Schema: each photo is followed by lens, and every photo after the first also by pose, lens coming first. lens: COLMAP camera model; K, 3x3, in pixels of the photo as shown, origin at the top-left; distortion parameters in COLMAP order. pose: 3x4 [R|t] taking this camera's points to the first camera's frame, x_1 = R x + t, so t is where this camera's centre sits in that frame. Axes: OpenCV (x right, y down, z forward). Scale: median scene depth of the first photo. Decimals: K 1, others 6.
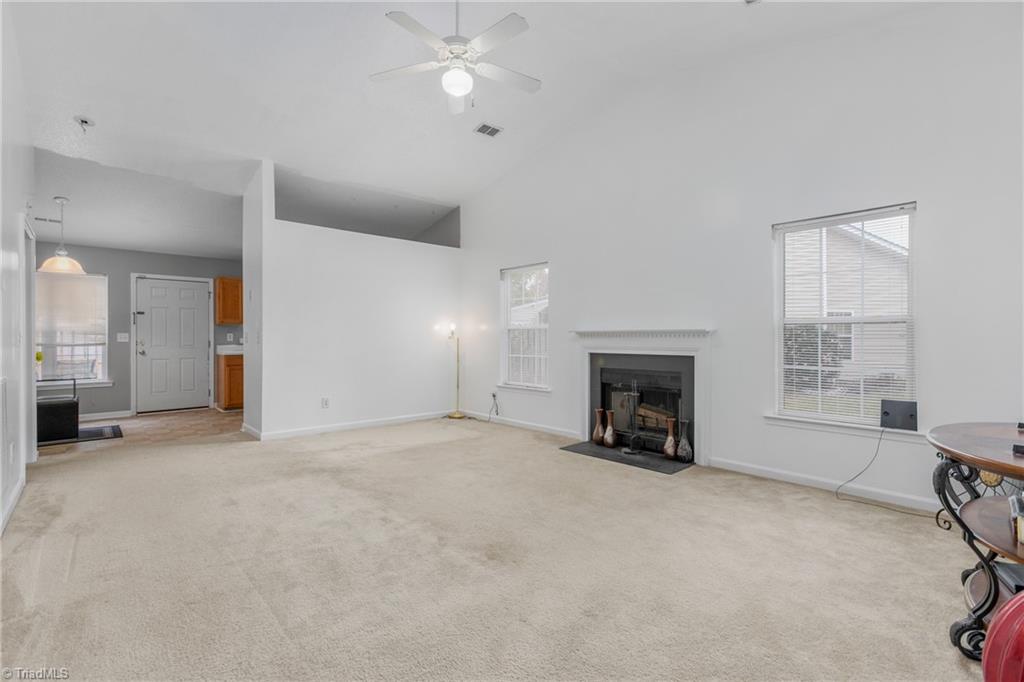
lens RADIAL K [[465.6, 0, 512.0], [0, 465.6, 341.0], [0, 0, 1]] dist [-0.022790, 0.012011]
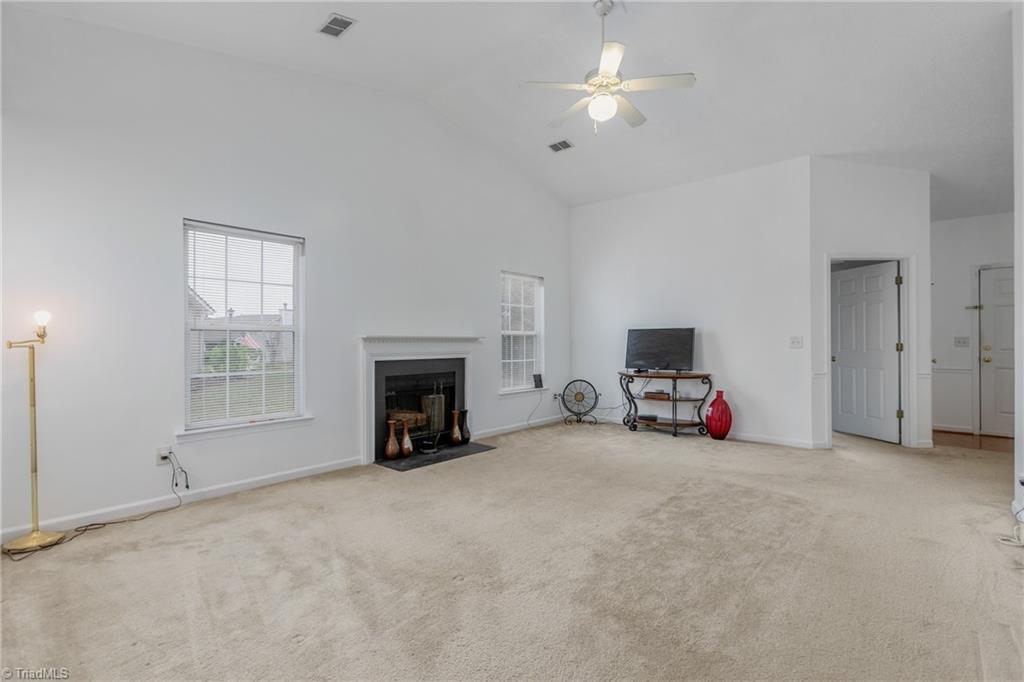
lens RADIAL K [[479.6, 0, 512.0], [0, 479.6, 341.0], [0, 0, 1]] dist [0.002377, 0.013762]
pose [[-0.123609, 0.004020, 0.992323, -0.790182], [0.011097, 0.999935, -0.002668, -0.006889], [-0.992269, 0.010682, -0.123646, 0.882115]]
